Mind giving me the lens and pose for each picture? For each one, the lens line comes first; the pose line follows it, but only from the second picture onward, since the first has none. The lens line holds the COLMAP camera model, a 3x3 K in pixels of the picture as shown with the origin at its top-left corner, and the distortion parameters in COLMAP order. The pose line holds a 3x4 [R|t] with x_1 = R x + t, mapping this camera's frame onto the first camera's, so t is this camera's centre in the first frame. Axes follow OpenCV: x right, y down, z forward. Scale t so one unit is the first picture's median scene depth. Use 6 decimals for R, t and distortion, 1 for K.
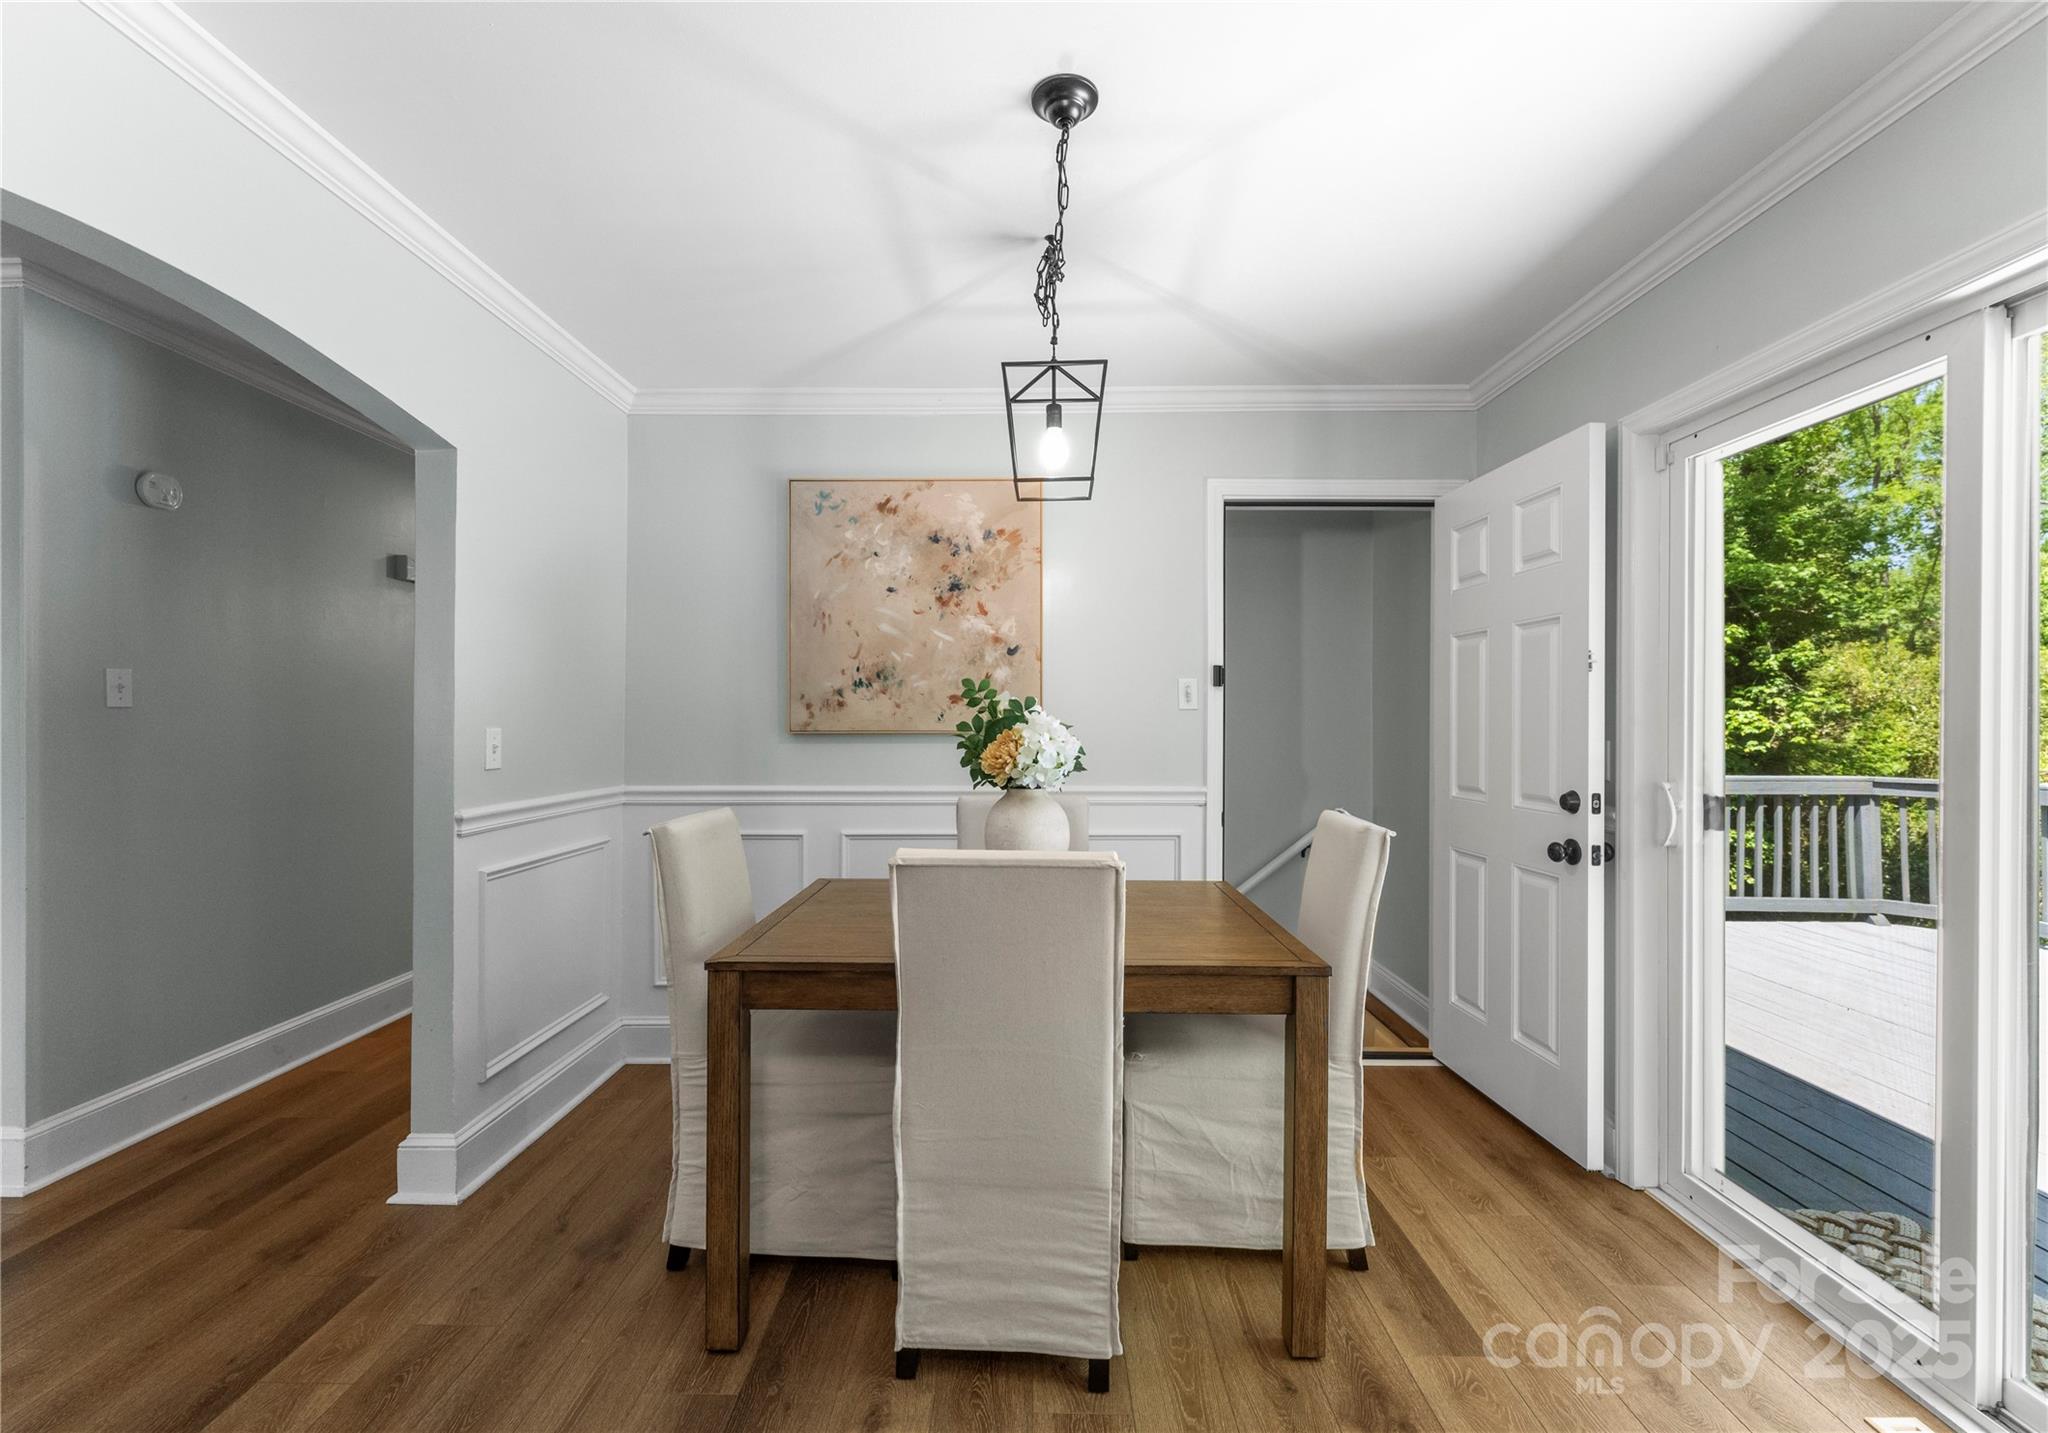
lens RADIAL K [[840.5, 0, 1017.4], [0, 840.5, 718.4], [0, 0, 1]] dist [-0.001723, -0.000199]
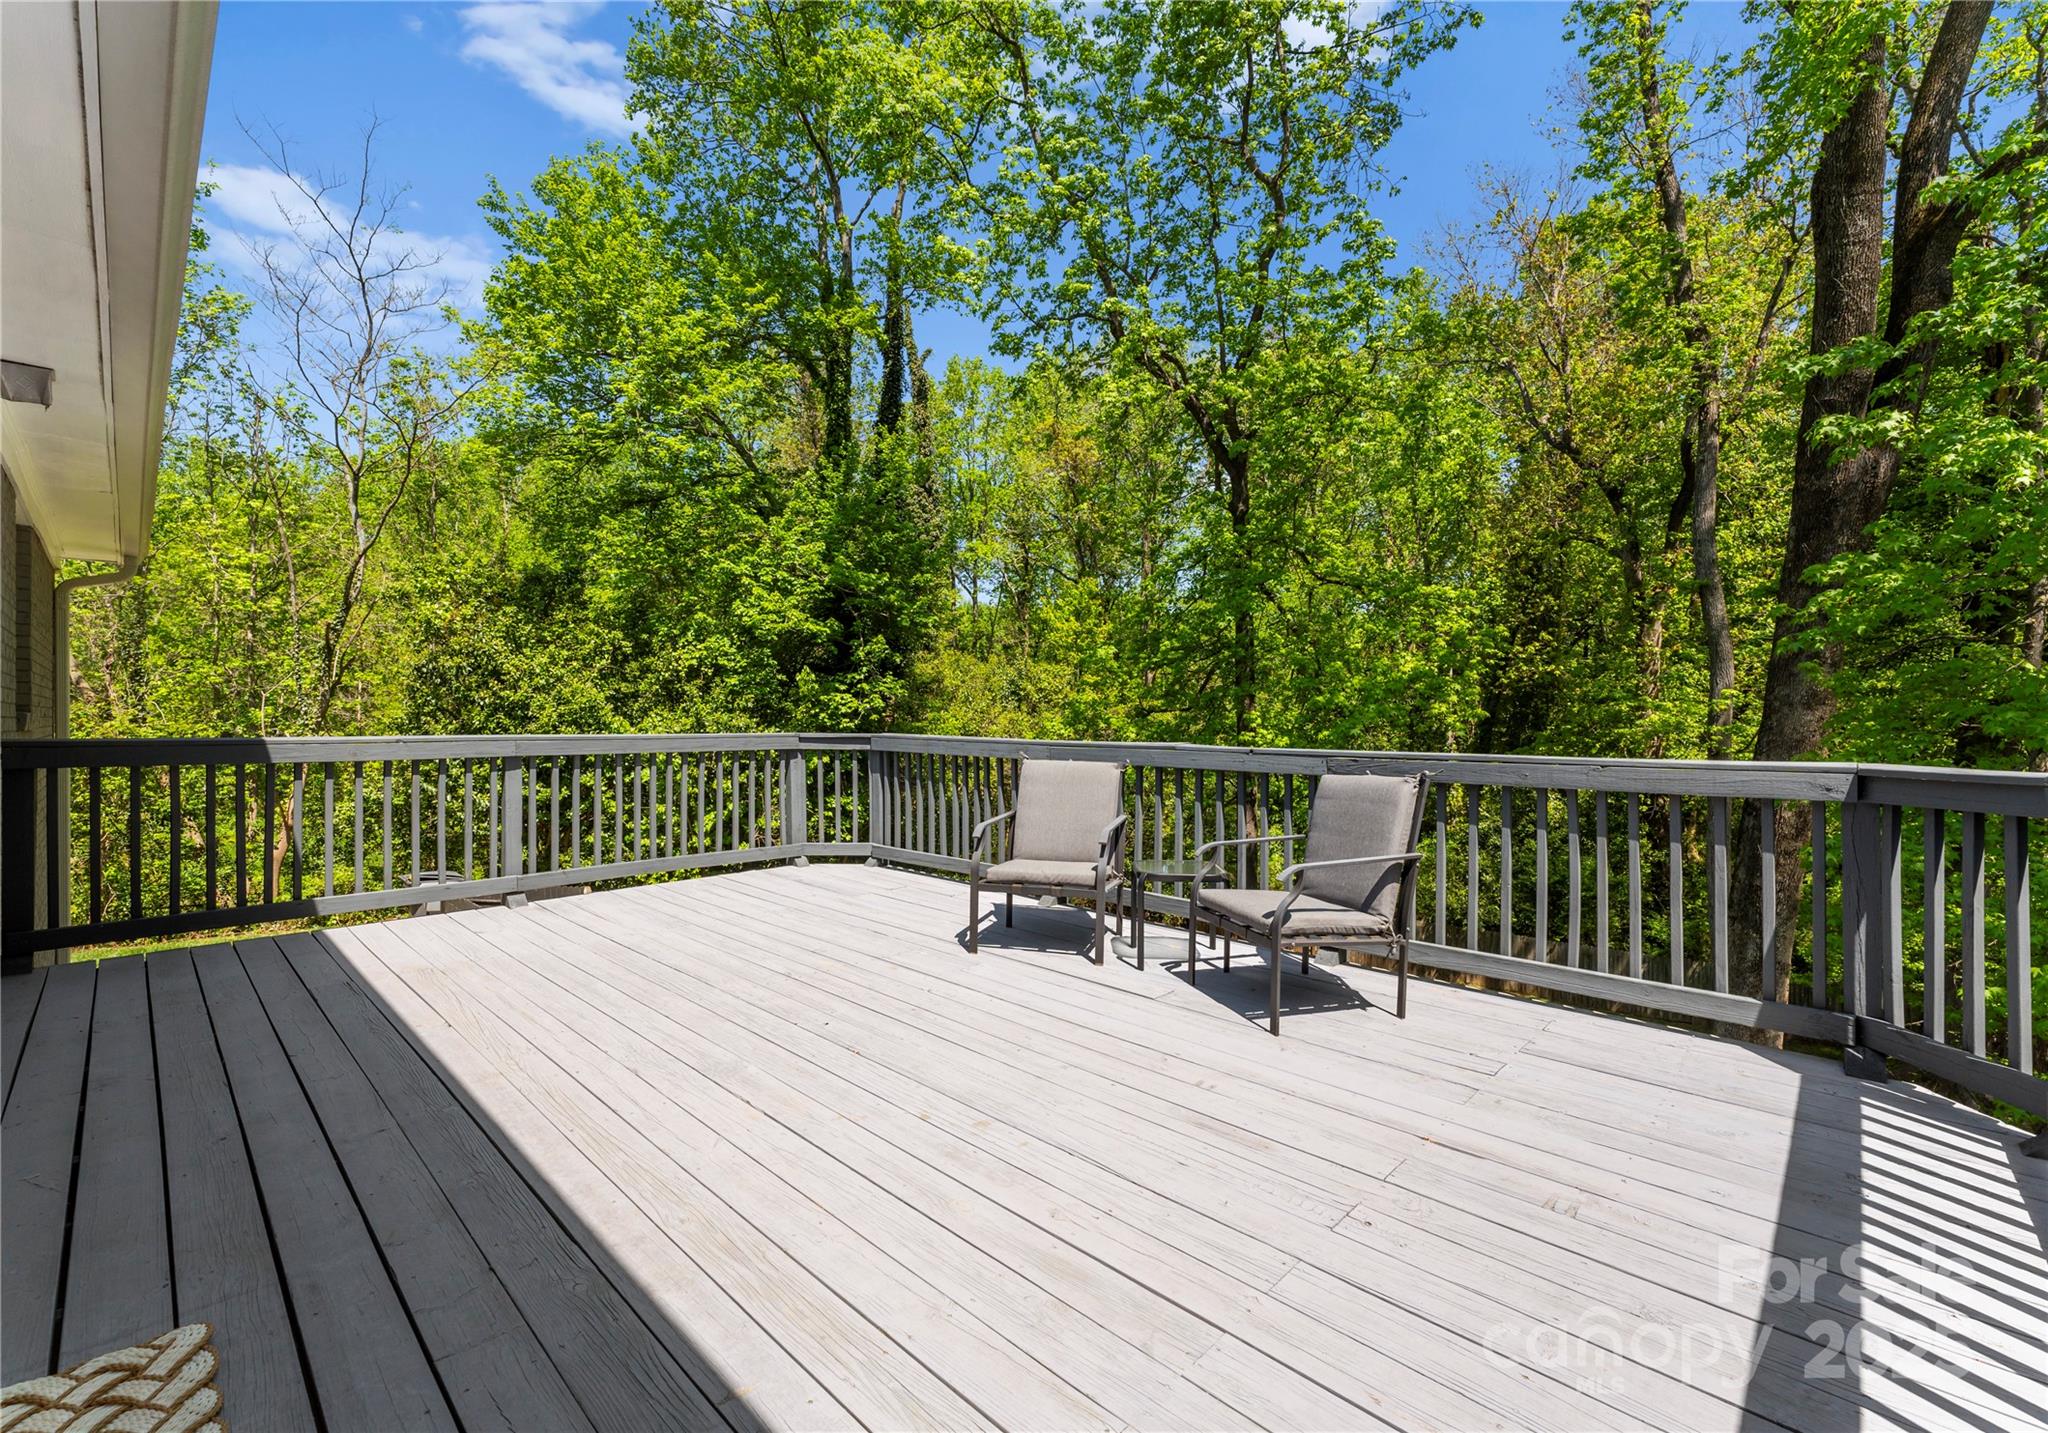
lens RADIAL K [[840.5, 0, 1034.3], [0, 840.5, 718.7], [0, 0, 1]] dist [-0.001723, -0.000199]
pose [[0.668757, 0.009625, 0.743419, 0.999879], [-0.017488, 0.999843, 0.002787, 0.105582], [-0.743275, -0.014864, 0.668820, 0.084556]]
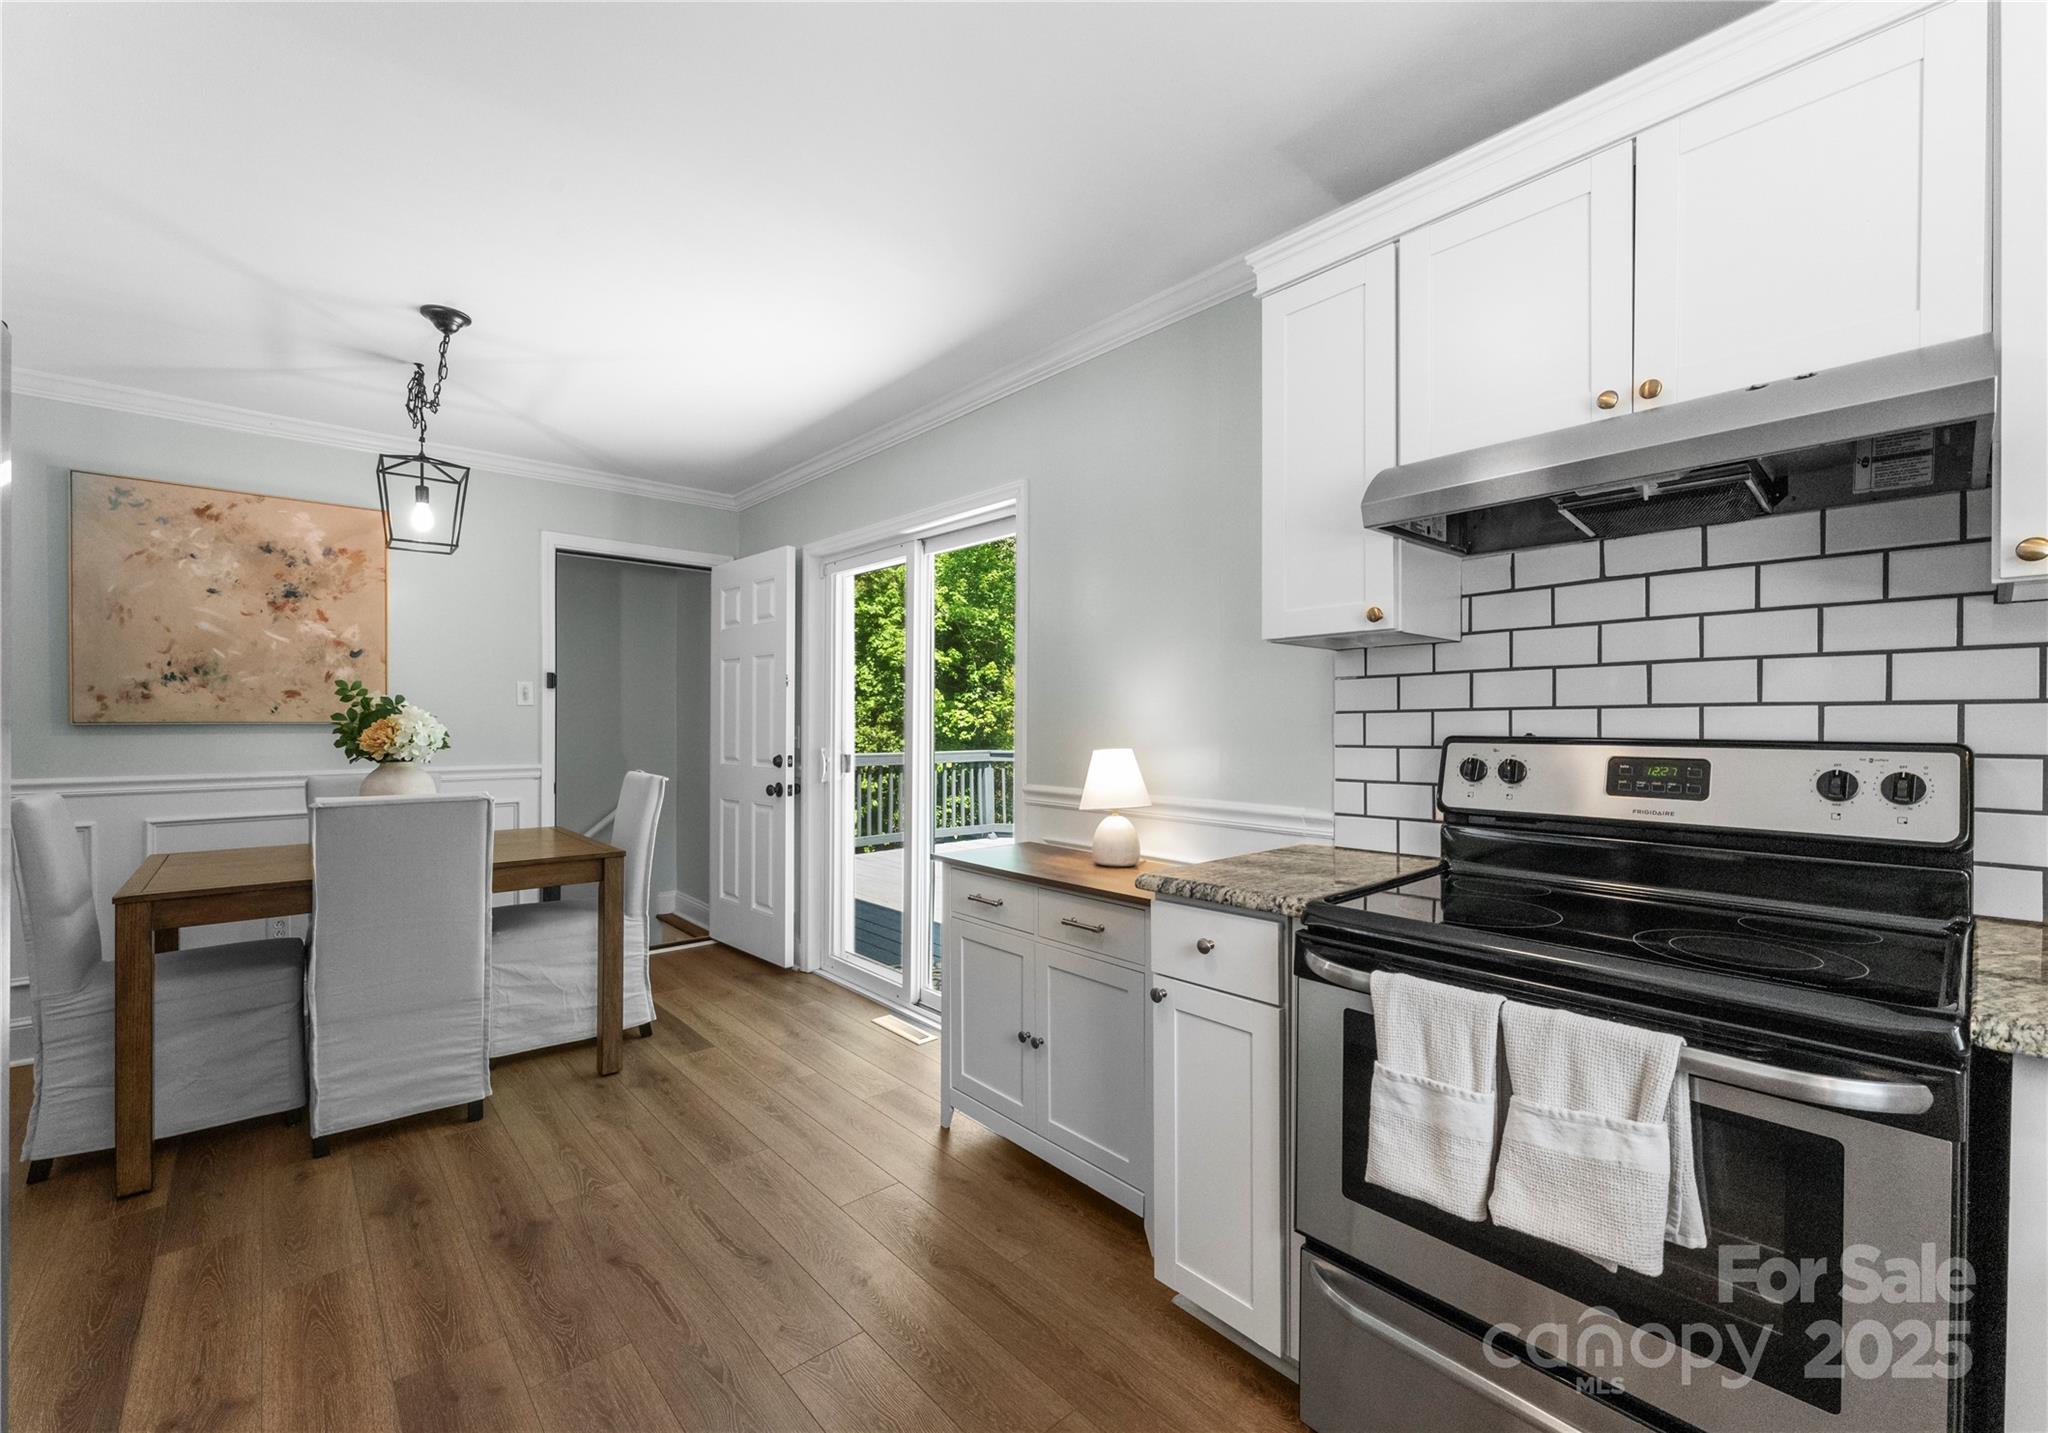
lens RADIAL K [[840.5, 0, 1027.2], [0, 840.5, 723.4], [0, 0, 1]] dist [-0.001723, -0.000199]
pose [[0.725863, -0.003427, 0.687831, -0.167241], [-0.003268, 0.999959, 0.008431, 0.004909], [-0.687832, -0.008368, 0.725822, -0.628902]]
